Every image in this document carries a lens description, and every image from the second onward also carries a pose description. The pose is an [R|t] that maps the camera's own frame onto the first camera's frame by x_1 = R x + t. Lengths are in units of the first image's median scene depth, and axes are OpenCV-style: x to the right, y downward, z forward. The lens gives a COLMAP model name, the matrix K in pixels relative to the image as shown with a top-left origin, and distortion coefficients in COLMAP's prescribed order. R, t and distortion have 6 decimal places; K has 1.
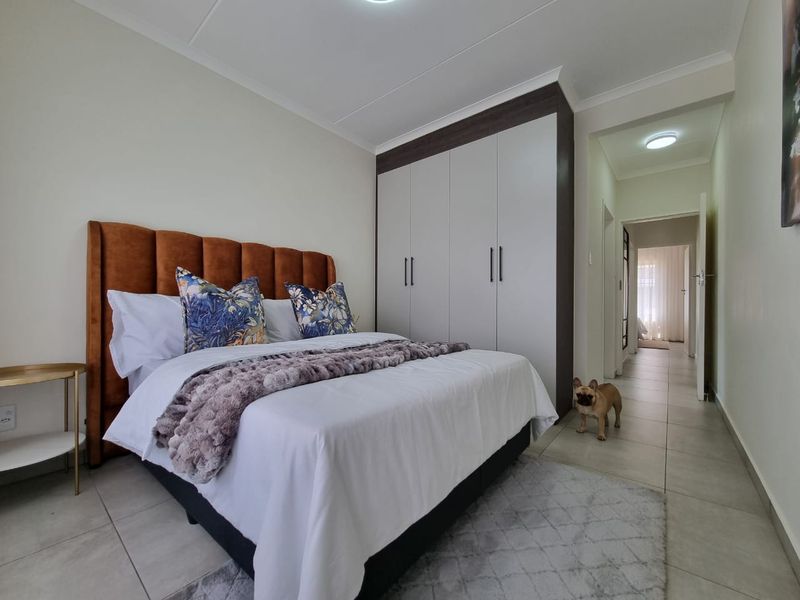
lens RADIAL K [[325.9, 0, 402.6], [0, 325.9, 304.3], [0, 0, 1]] dist [-0.000556, -0.000488]
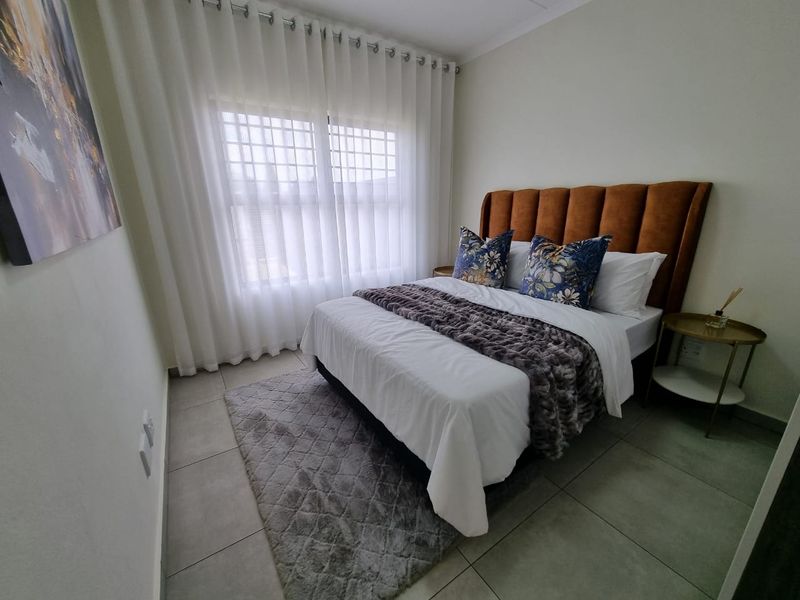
lens RADIAL K [[325.9, 0, 402.9], [0, 325.9, 304.5], [0, 0, 1]] dist [-0.000556, -0.000488]
pose [[-0.278713, 0.277257, -0.919482, 0.564890], [0.008600, 0.958103, 0.286296, -0.114318], [0.960336, 0.071887, -0.269420, 0.655579]]
